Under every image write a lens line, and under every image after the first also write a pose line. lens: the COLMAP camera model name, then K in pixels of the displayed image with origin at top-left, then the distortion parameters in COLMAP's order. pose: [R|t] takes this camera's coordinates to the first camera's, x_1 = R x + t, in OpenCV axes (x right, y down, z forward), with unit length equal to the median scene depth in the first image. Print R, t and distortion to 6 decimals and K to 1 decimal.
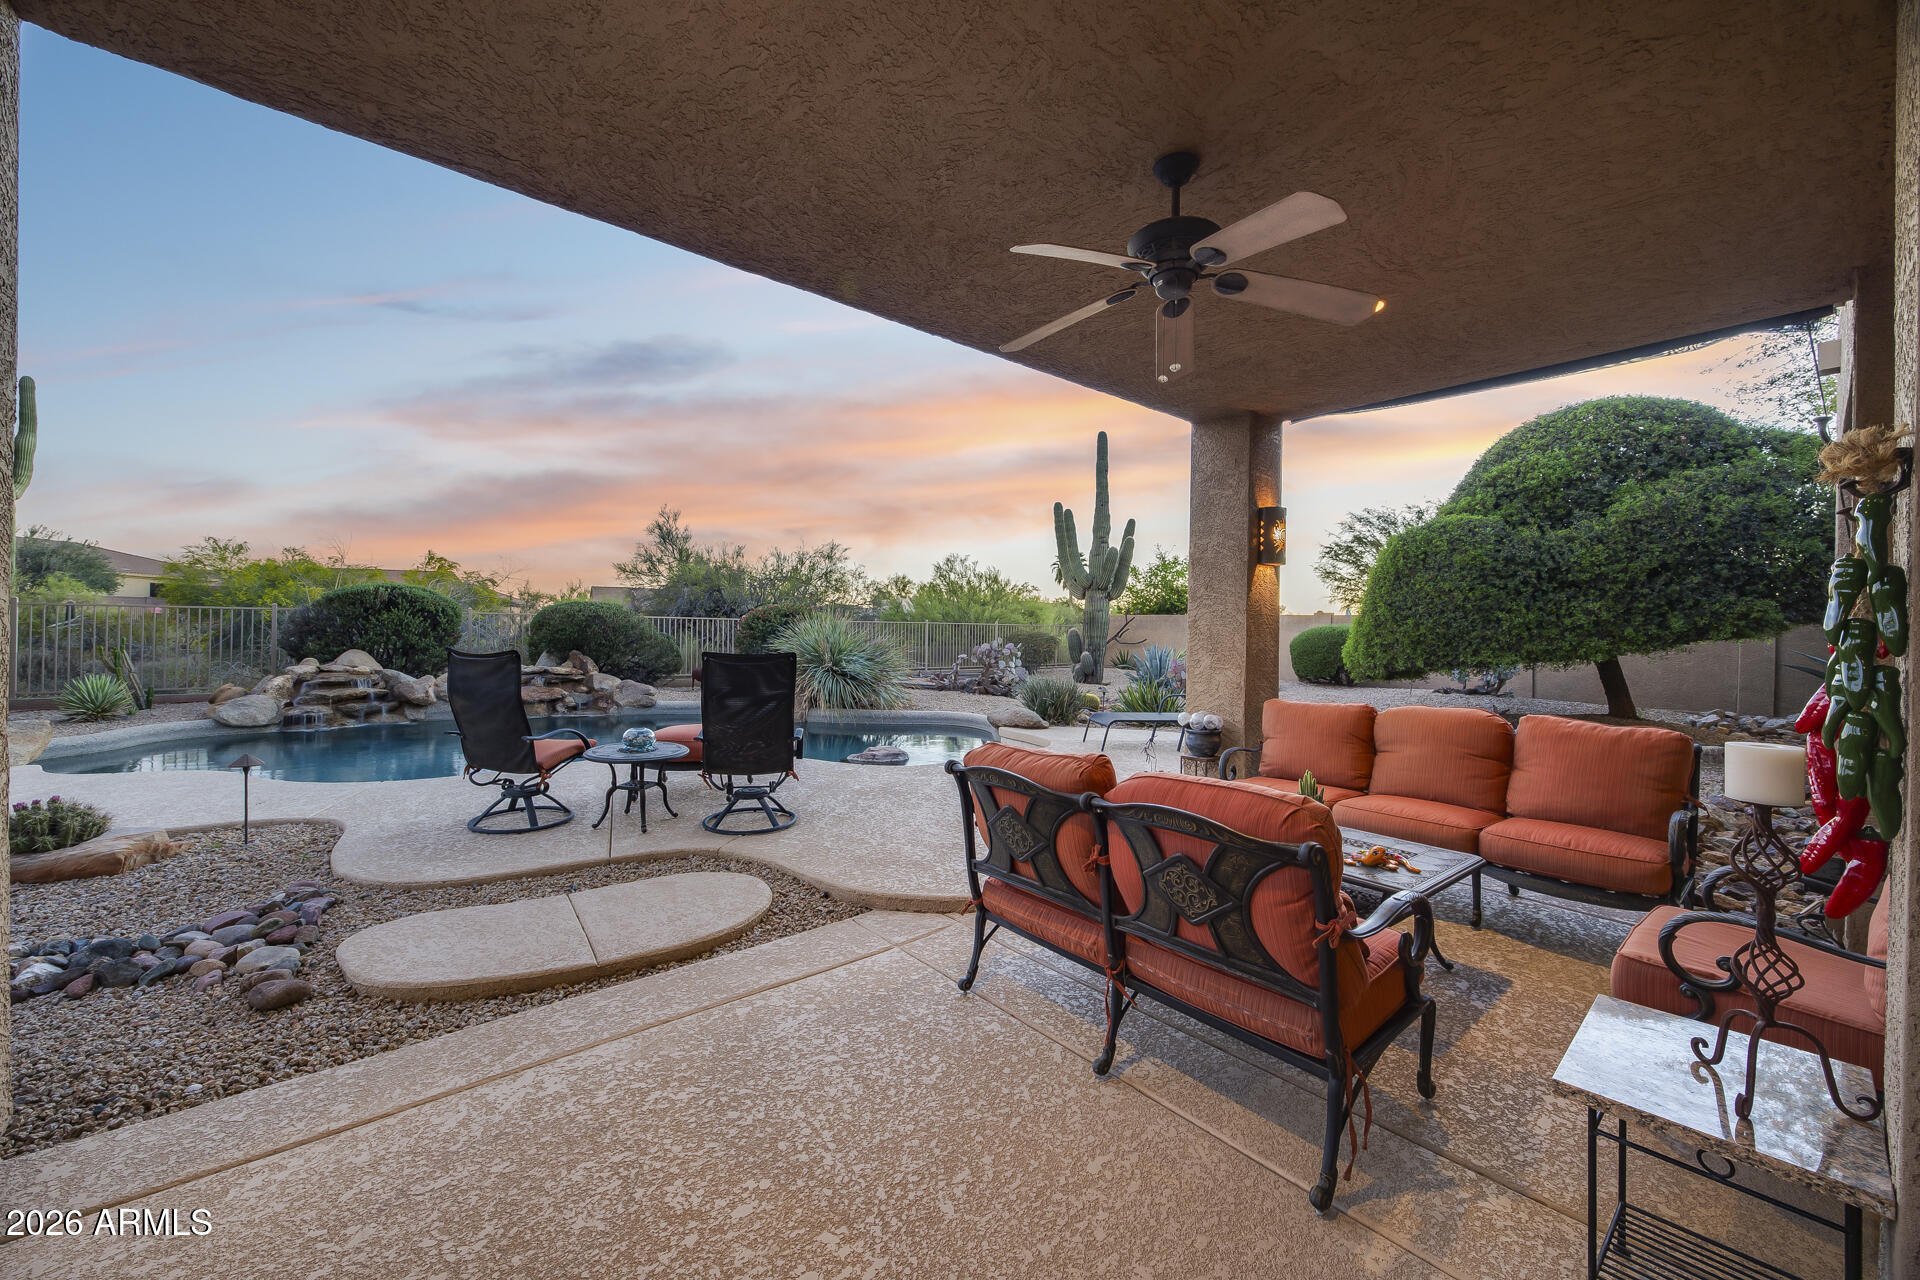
lens RADIAL K [[741.4, 0, 956.2], [0, 741.4, 633.7], [0, 0, 1]] dist [-0.000342, 0.000307]
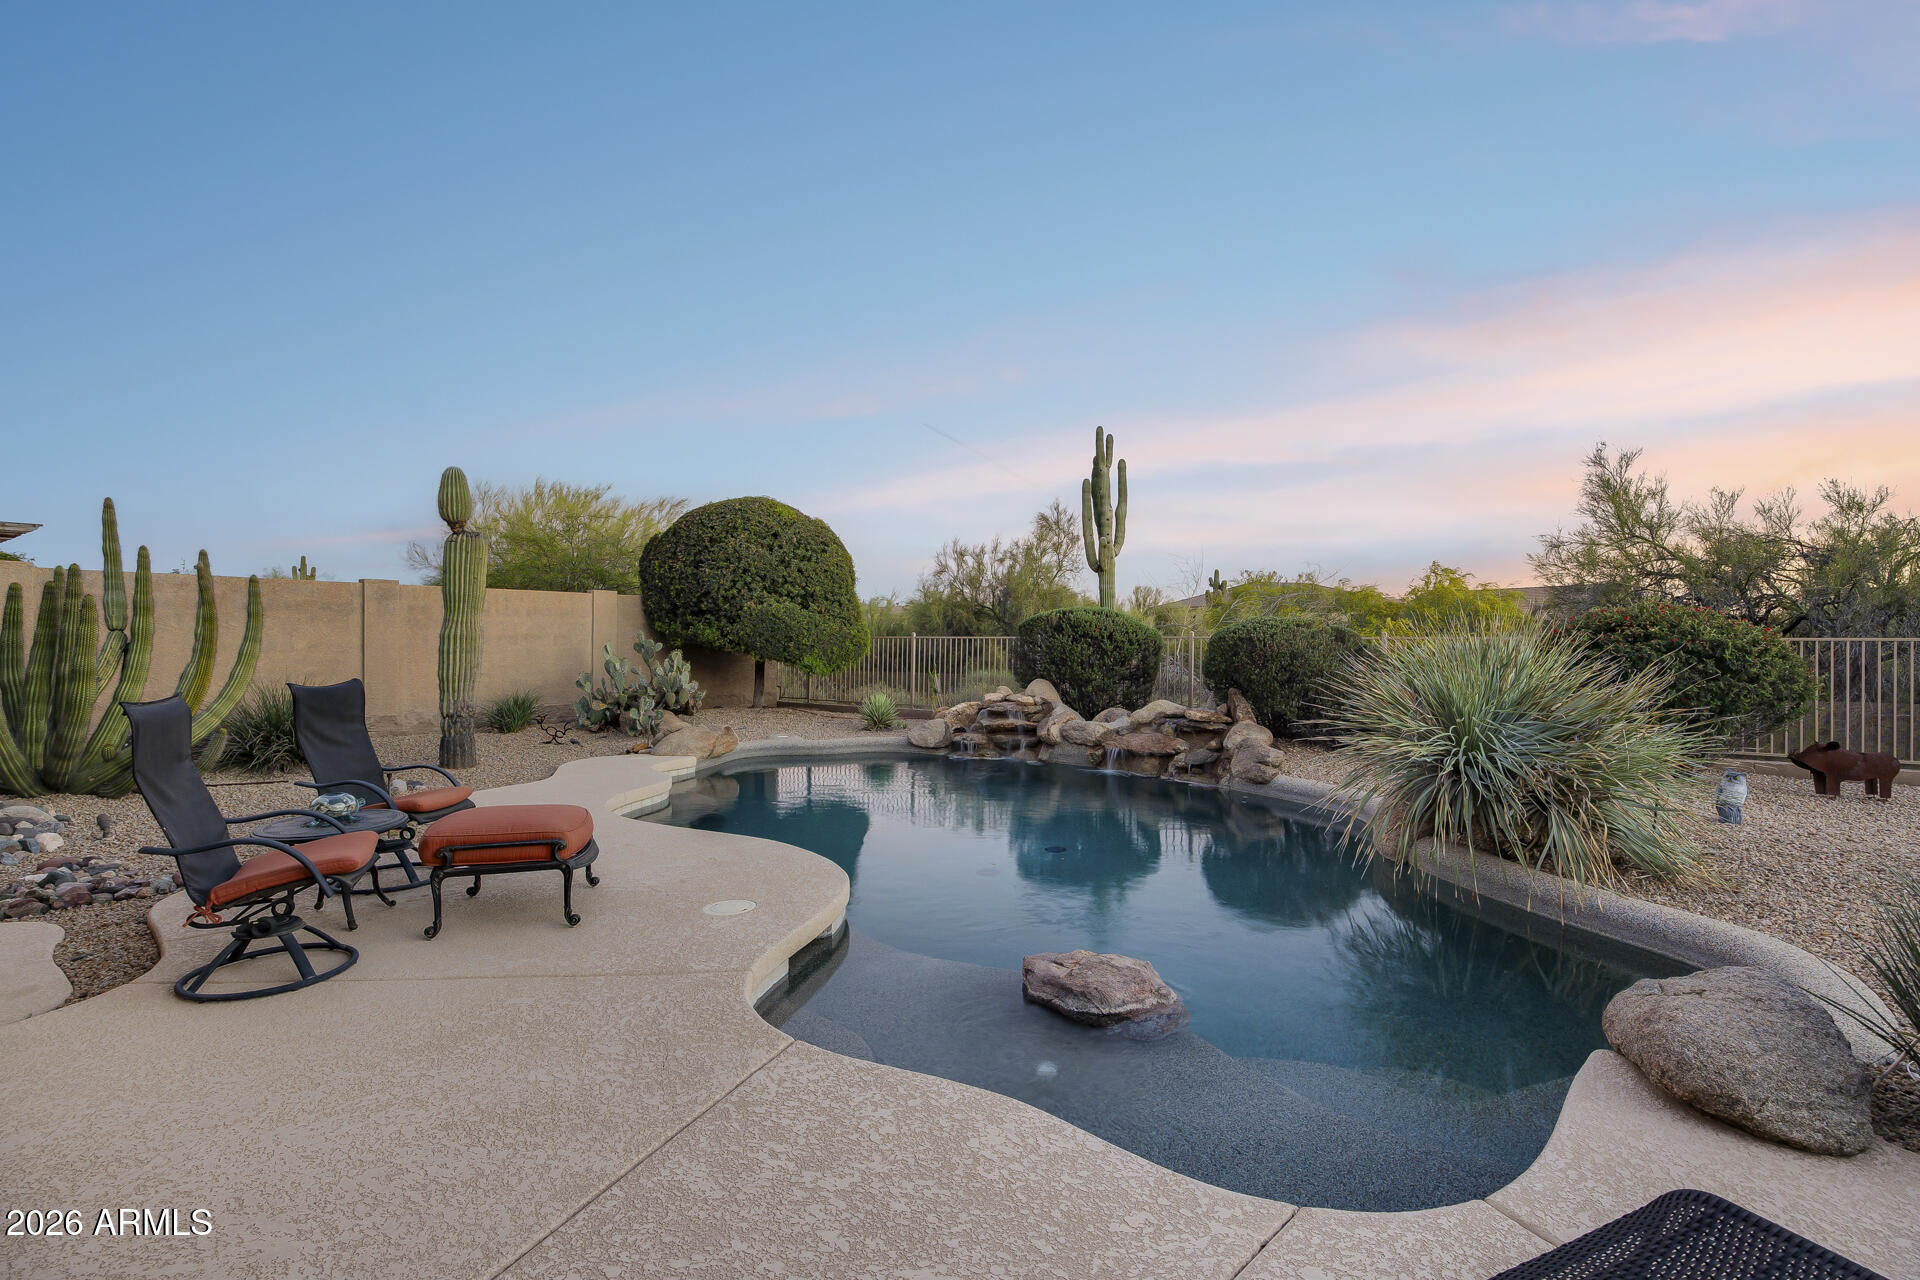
lens RADIAL K [[878.0, 0, 960.0], [0, 878.0, 640.0], [0, 0, 1]] dist [-0.001976, -0.000038]
pose [[0.247668, -0.015758, -0.968717, 0.288828], [-0.005512, 0.999829, -0.017673, -0.008739], [0.968829, 0.009717, 0.247539, 0.696334]]
